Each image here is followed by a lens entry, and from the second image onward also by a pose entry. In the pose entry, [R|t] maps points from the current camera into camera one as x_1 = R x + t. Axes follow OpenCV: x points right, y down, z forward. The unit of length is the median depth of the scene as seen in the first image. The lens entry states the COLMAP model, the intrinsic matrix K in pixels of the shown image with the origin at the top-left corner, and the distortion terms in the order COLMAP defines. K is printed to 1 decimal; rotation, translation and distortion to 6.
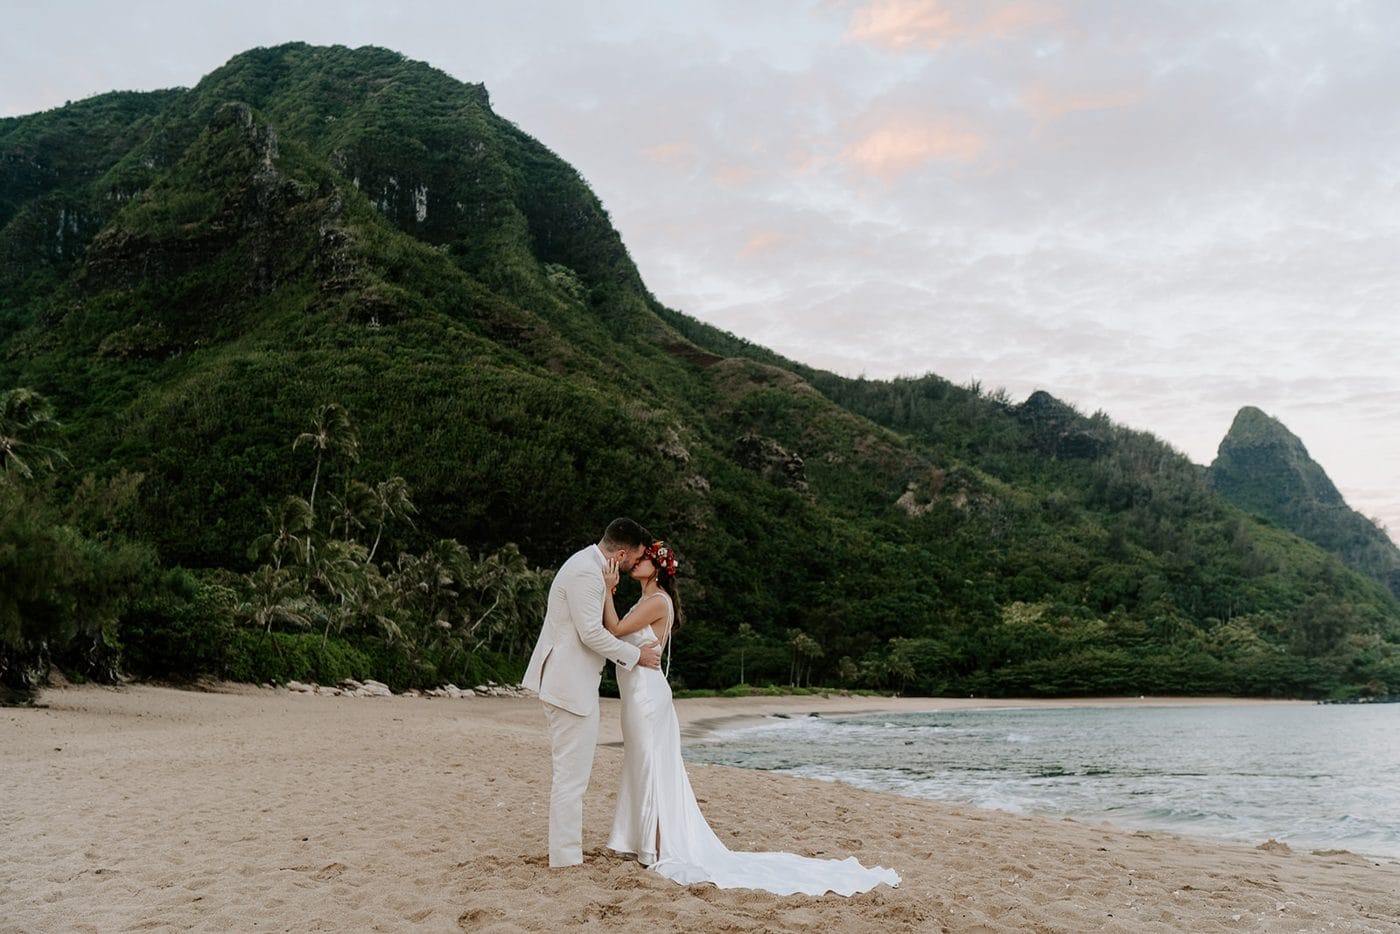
lens RADIAL K [[1349.6, 0, 683.5], [0, 1349.6, 460.1], [0, 0, 1]] dist [-0.011075, 0.020900]
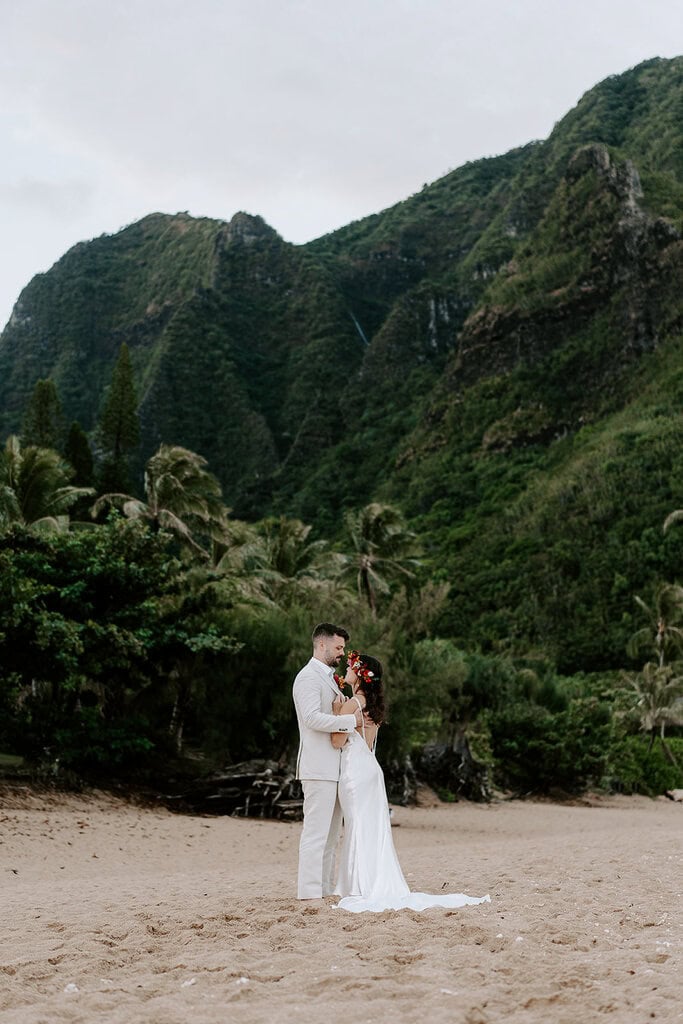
lens RADIAL K [[1596.6, 0, 341.5], [0, 1596.6, 512.0], [0, 0, 1]] dist [-0.002350, -0.057605]
pose [[0.865611, -0.123349, -0.485286, 0.007371], [0.117655, 0.992152, -0.042322, -0.000104], [0.486698, -0.020462, 0.873331, -0.003487]]
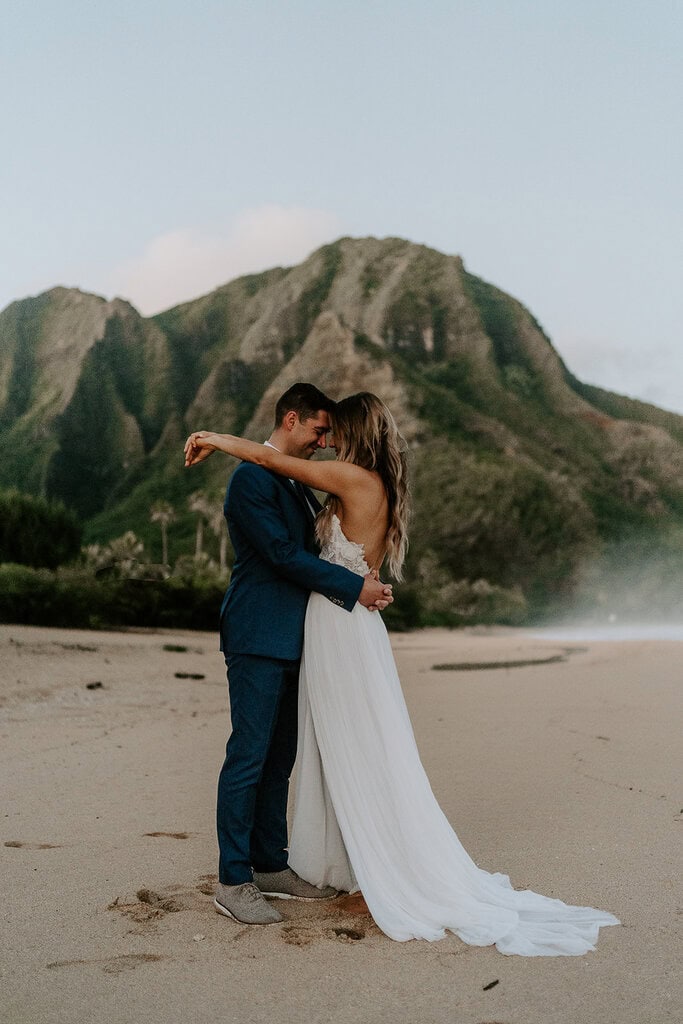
lens RADIAL K [[987.2, 0, 341.5], [0, 987.2, 512.0], [0, 0, 1]] dist [-0.011075, 0.020900]
pose [[0.957853, -0.054558, -0.282029, 0.057499], [0.070469, 0.996426, 0.046577, -0.061399], [0.278480, -0.064488, 0.958275, -0.344257]]
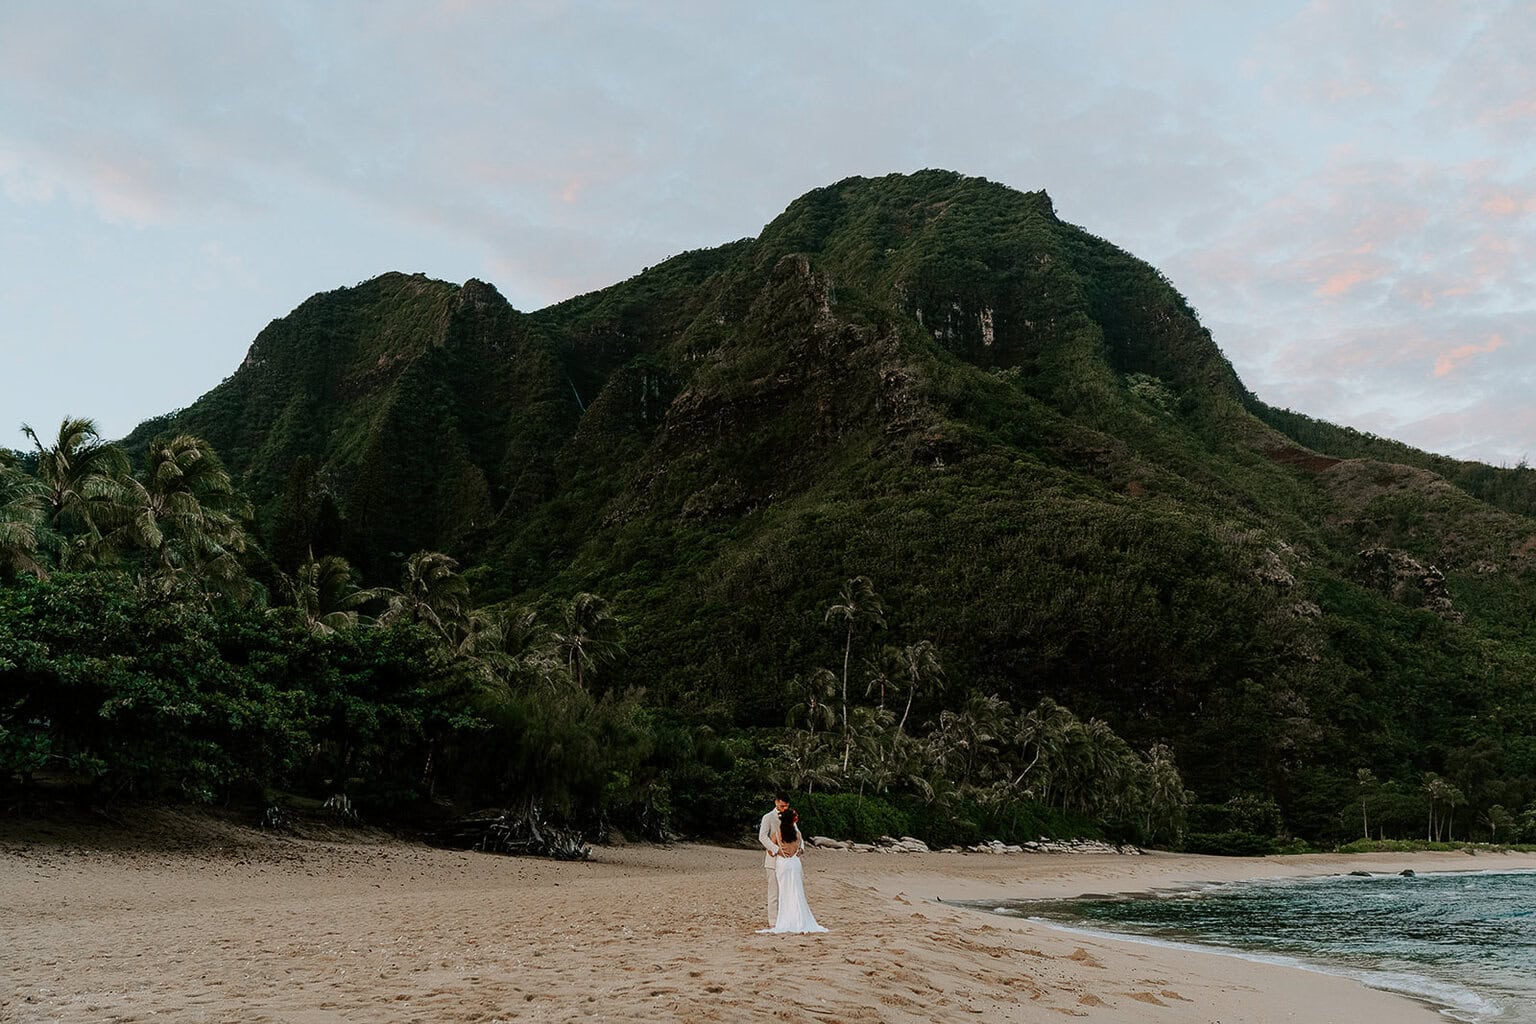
lens RADIAL K [[1472.4, 0, 768.0], [0, 1472.4, 512.0], [0, 0, 1]] dist [-0.011868, 0.023645]
pose [[0.933822, -0.080108, -0.348653, 0.018095], [0.061294, 0.996022, -0.064681, -0.004559], [0.352447, 0.039030, 0.935017, -0.025611]]
